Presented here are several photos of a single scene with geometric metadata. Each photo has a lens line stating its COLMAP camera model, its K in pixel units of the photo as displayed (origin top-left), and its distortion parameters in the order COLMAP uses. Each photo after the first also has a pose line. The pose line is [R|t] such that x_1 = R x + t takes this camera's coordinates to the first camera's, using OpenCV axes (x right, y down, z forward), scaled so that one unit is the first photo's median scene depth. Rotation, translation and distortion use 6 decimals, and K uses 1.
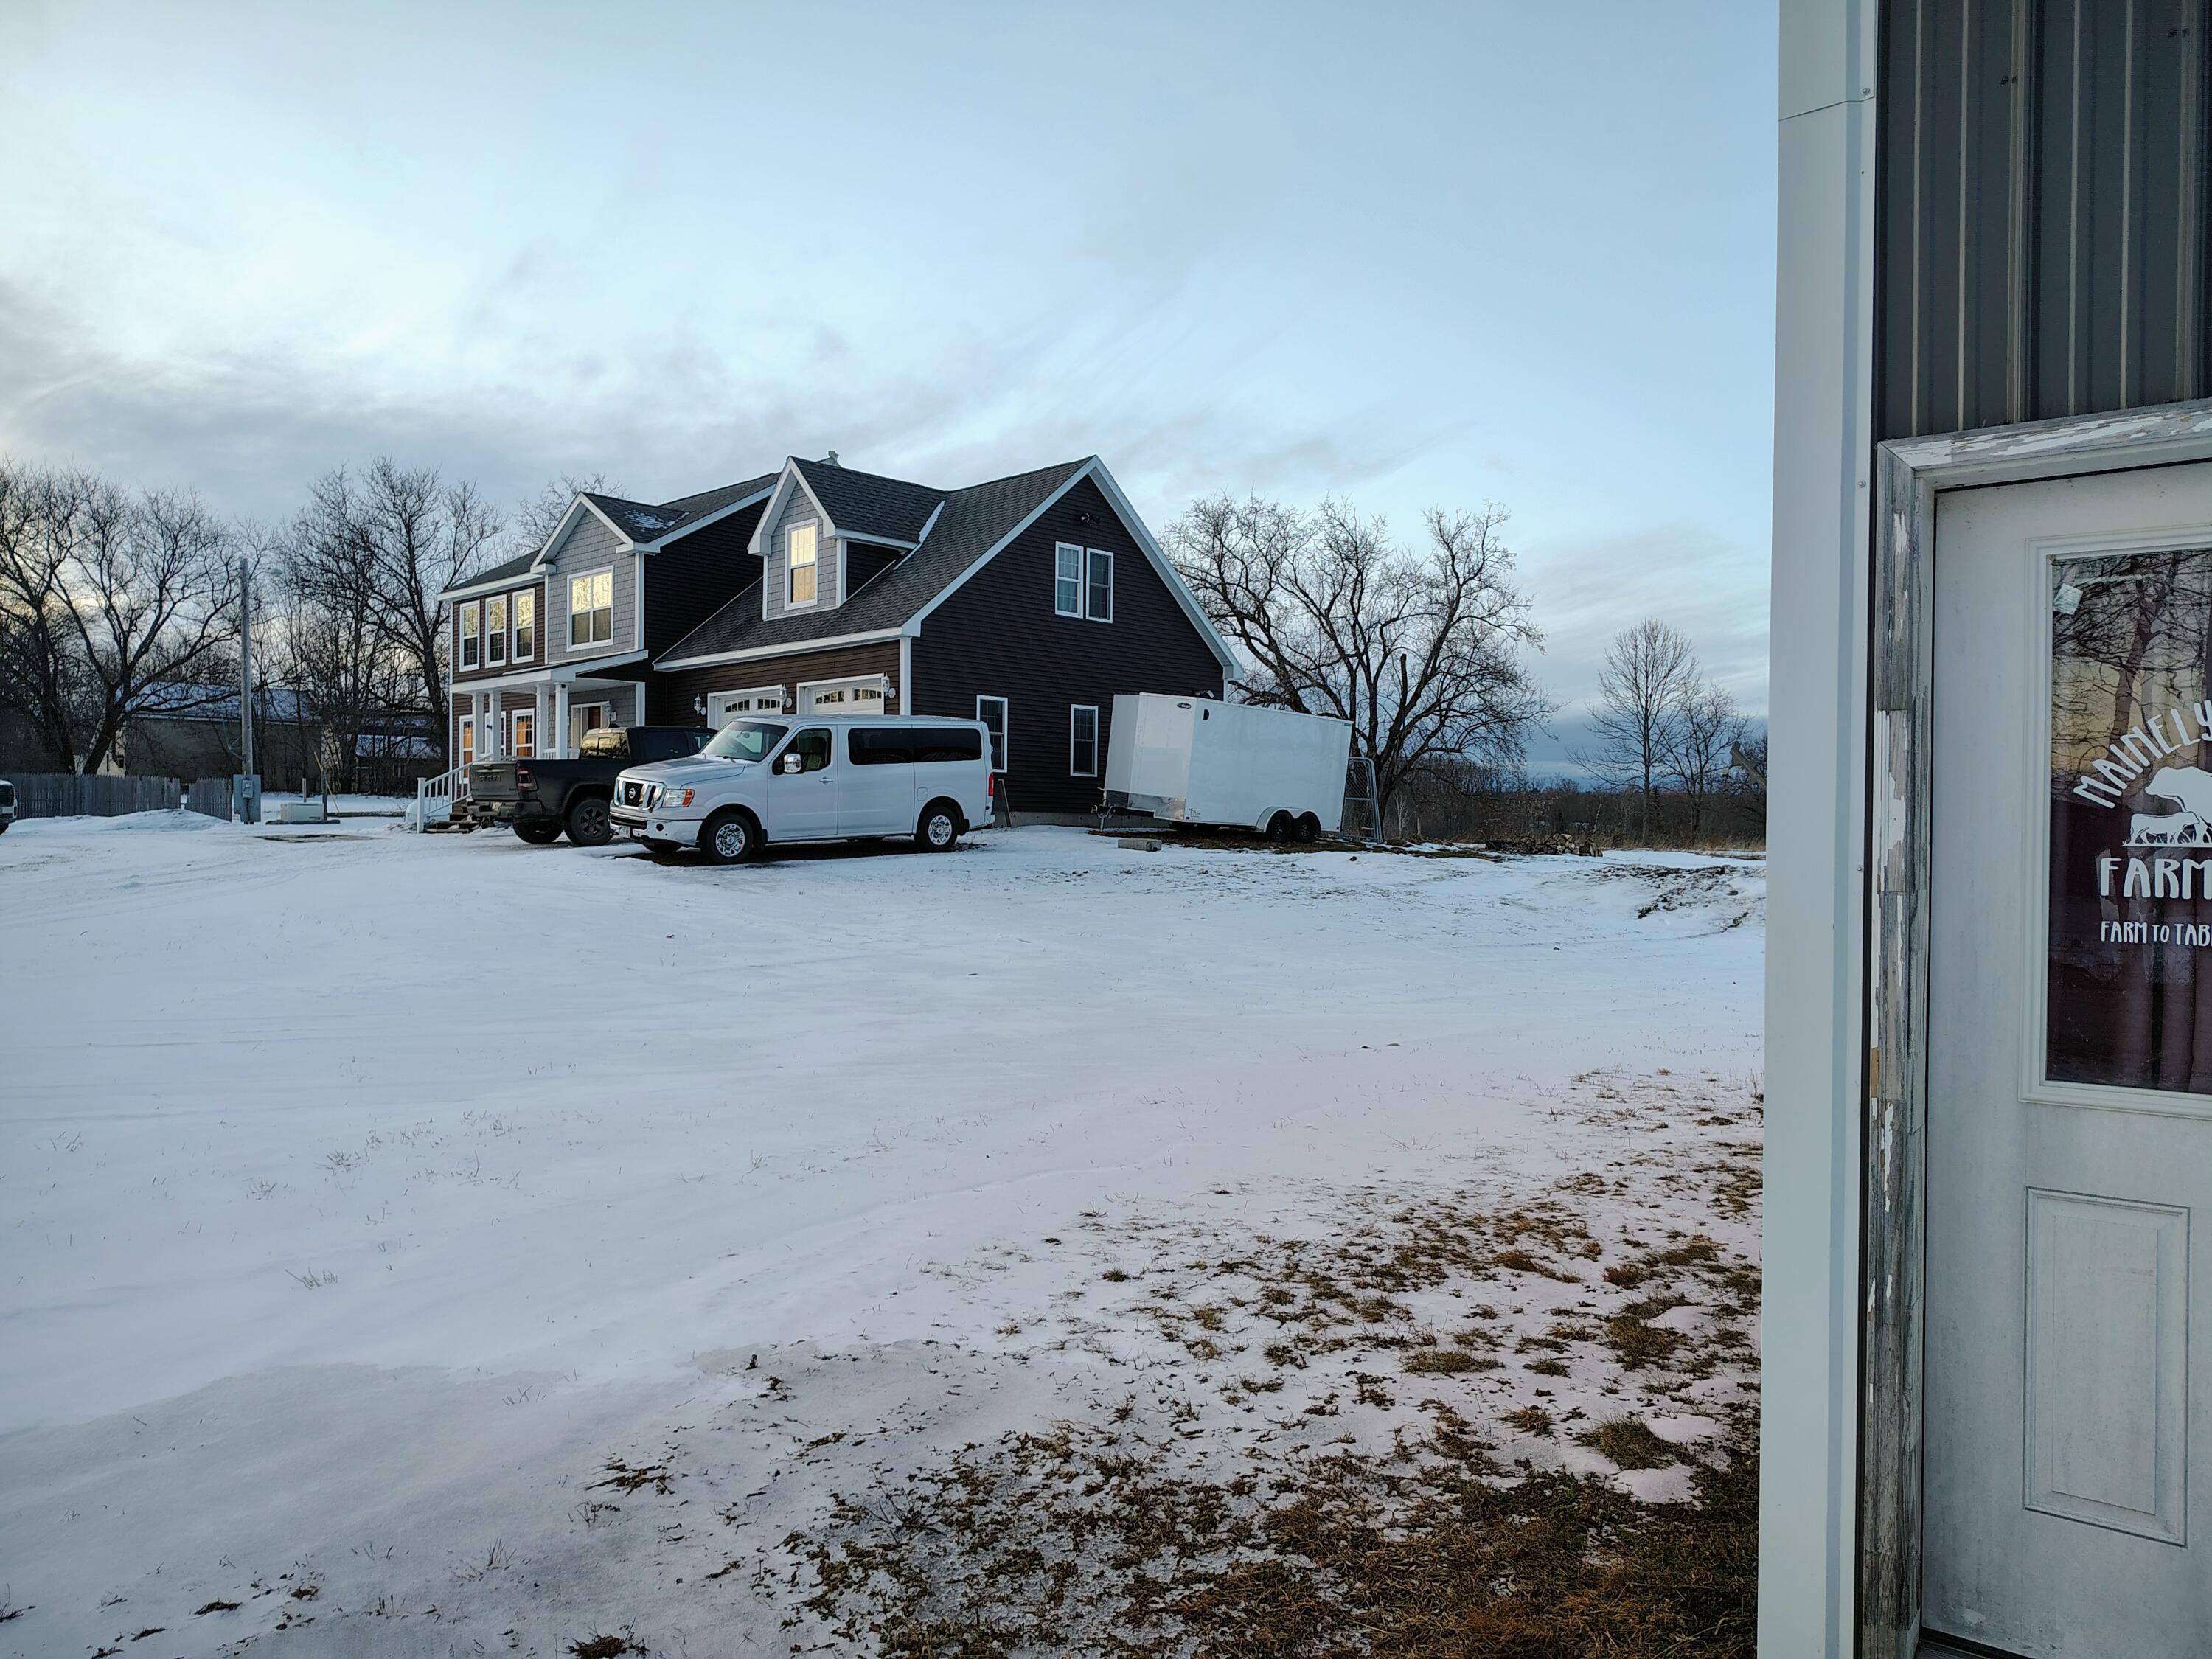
lens RADIAL K [[1508.5, 0, 1106.0], [0, 1508.5, 829.5], [0, 0, 1]] dist [0.048836, -0.034241]
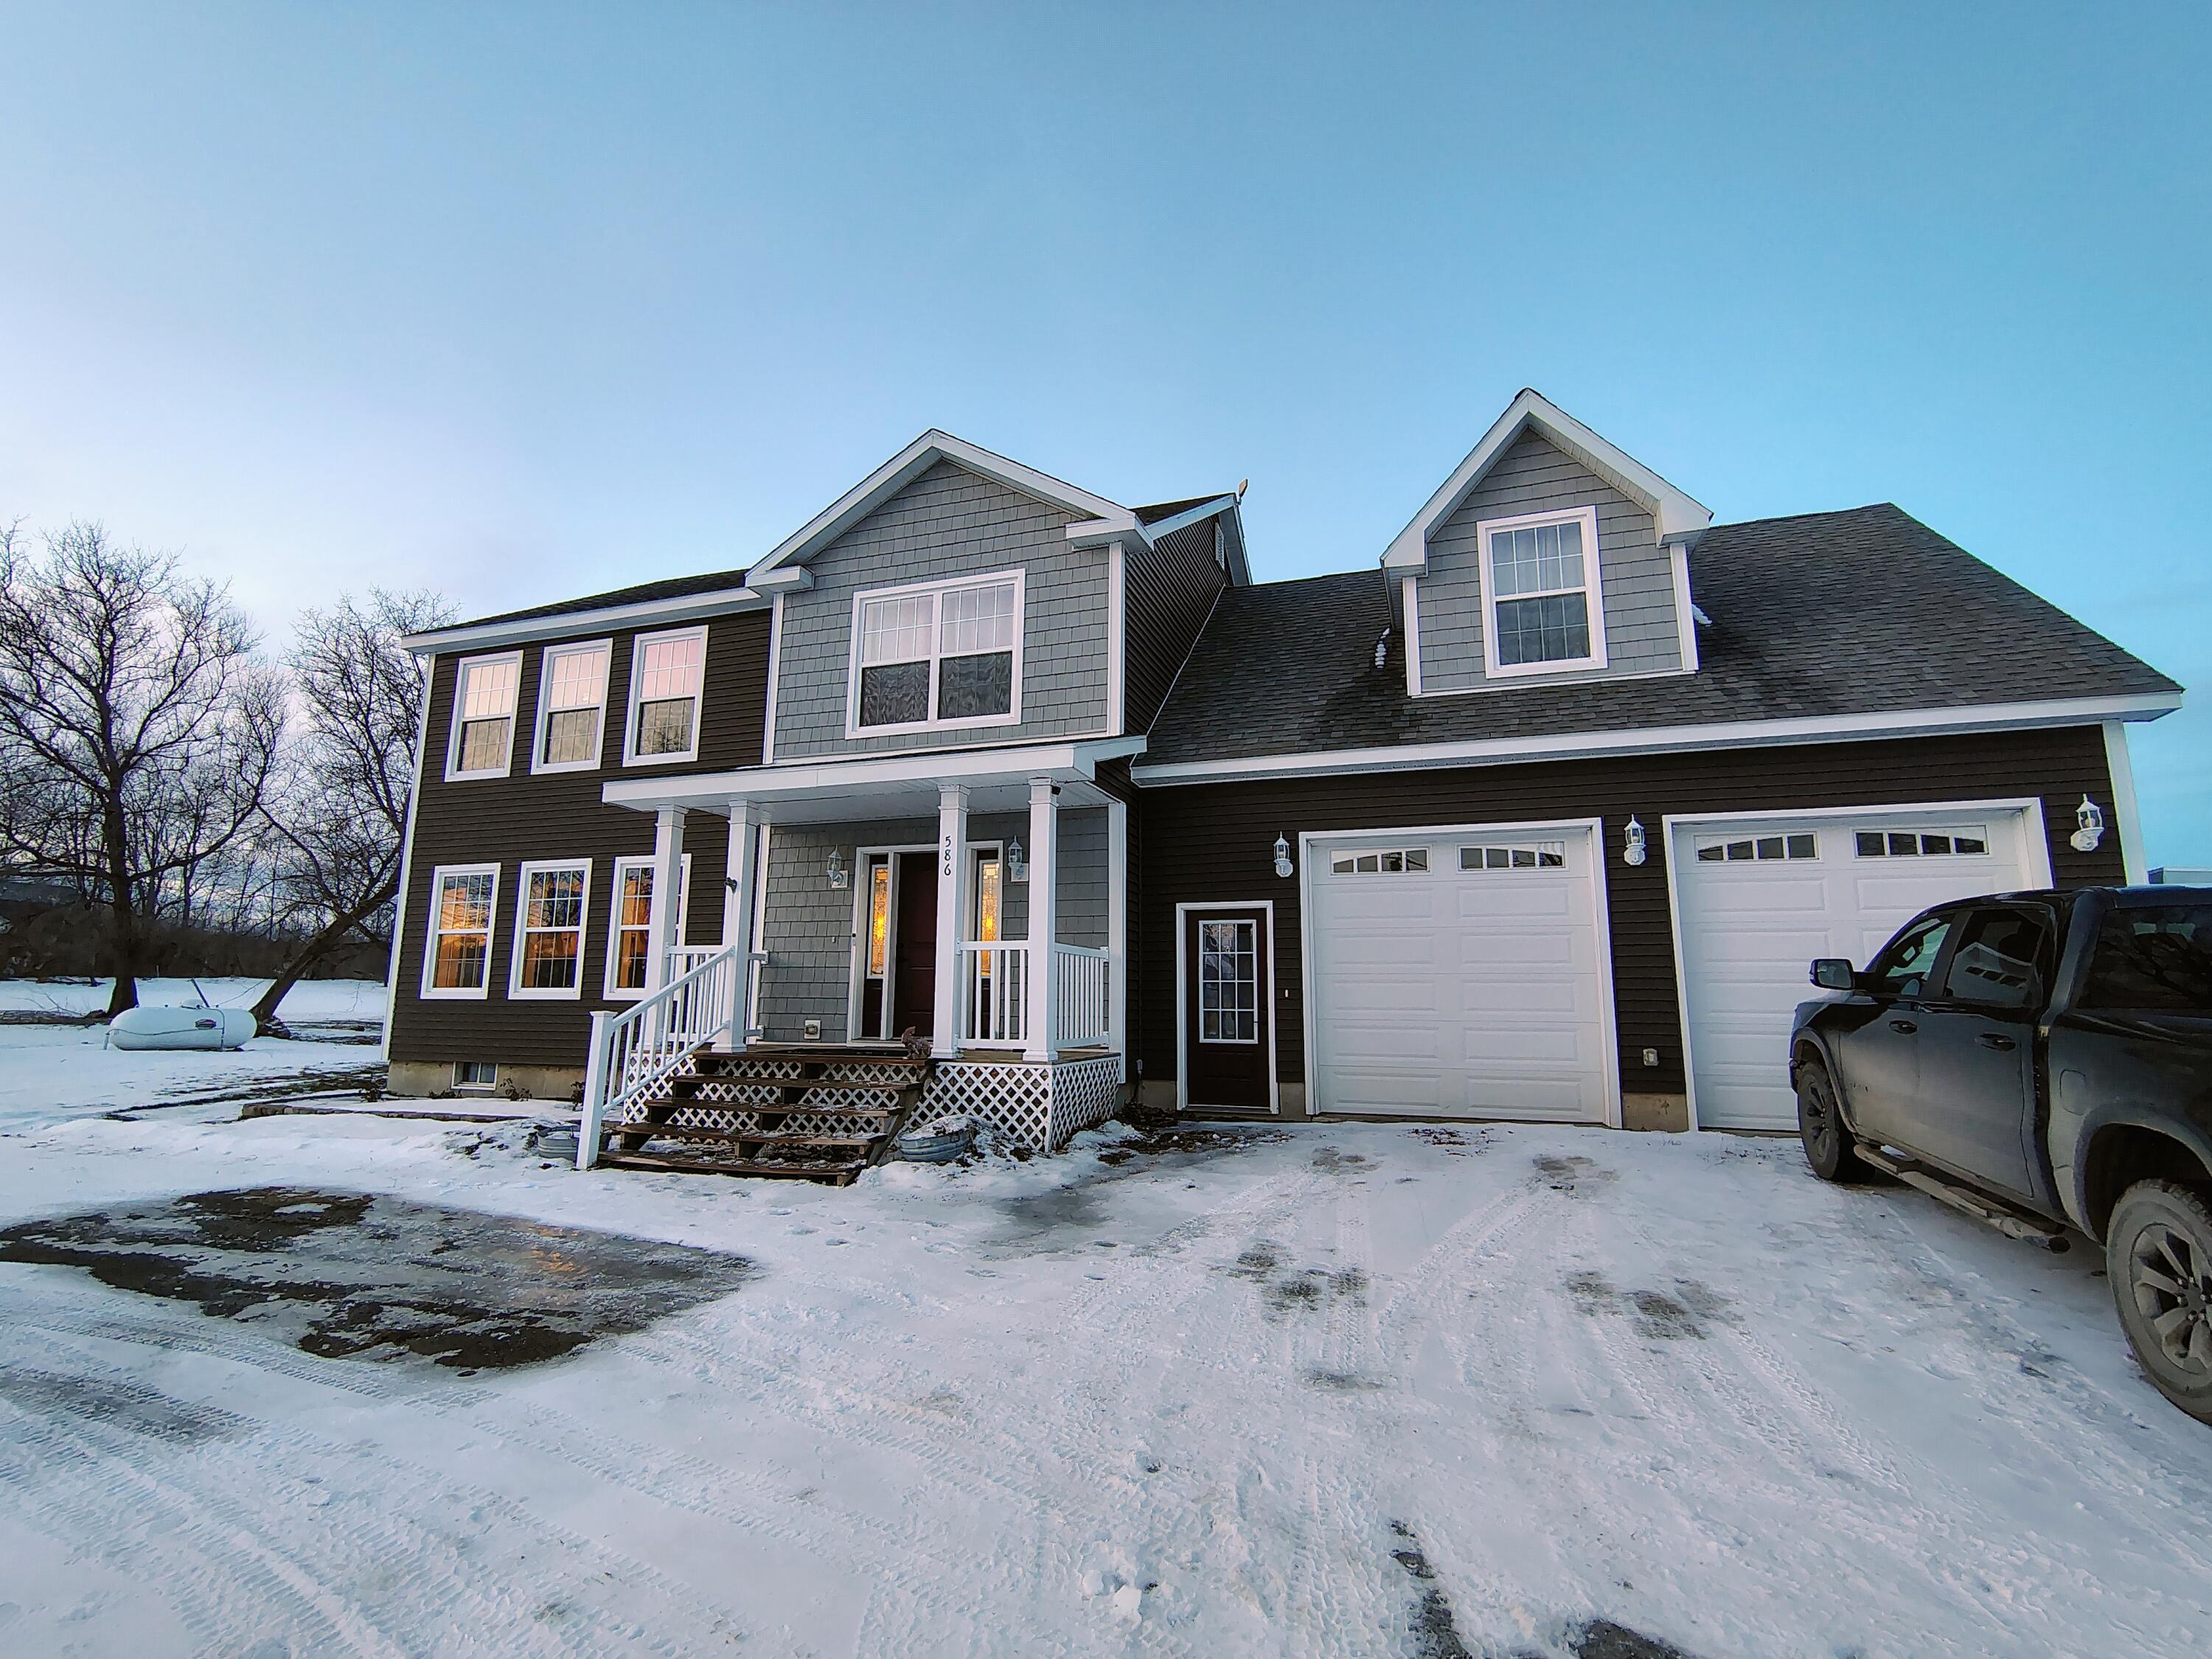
lens RADIAL K [[1035.9, 0, 1106.0], [0, 1035.9, 829.5], [0, 0, 1]] dist [0.011921, 0.000014]
pose [[0.908685, 0.073081, 0.411037, -0.442808], [-0.003664, 0.985917, -0.167193, -0.035677], [-0.417467, 0.150420, 0.896156, 0.717087]]
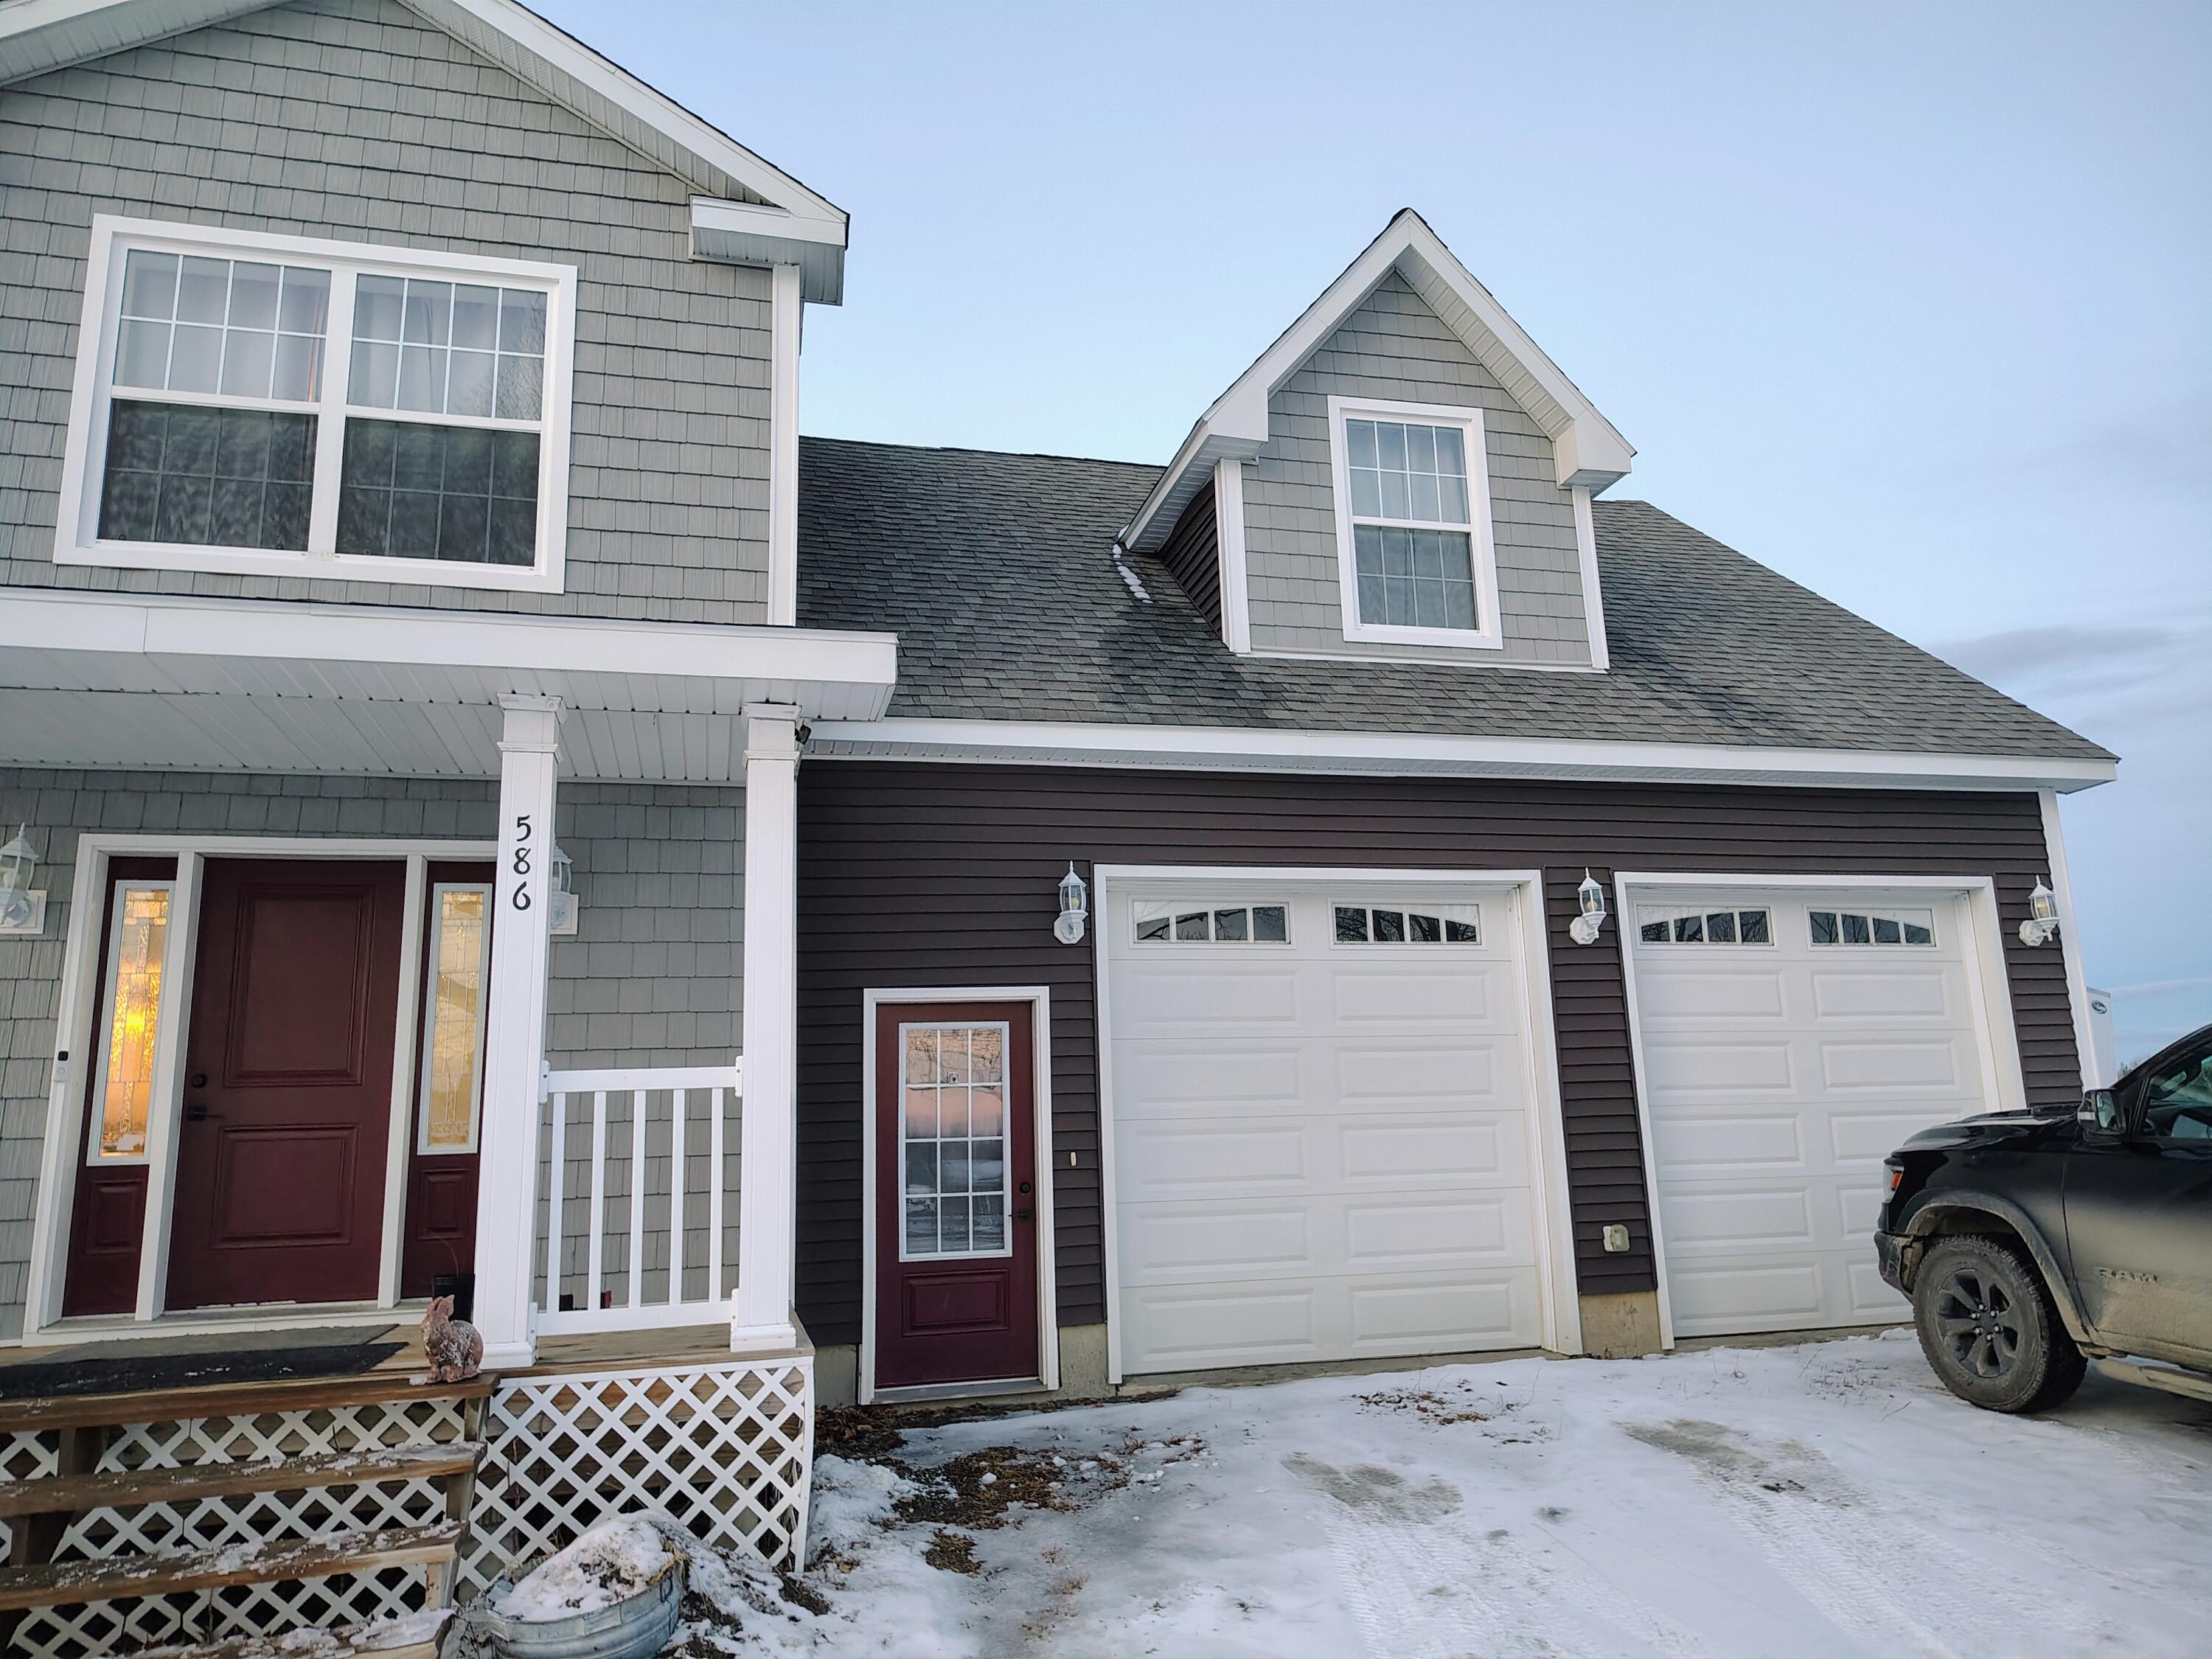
lens RADIAL K [[1508.5, 0, 1106.0], [0, 1508.5, 829.5], [0, 0, 1]] dist [0.048836, -0.034241]
pose [[0.531592, 0.149730, 0.833661, -0.472931], [0.033993, 0.979687, -0.197632, -0.043201], [-0.846318, 0.133399, 0.515703, 0.843323]]
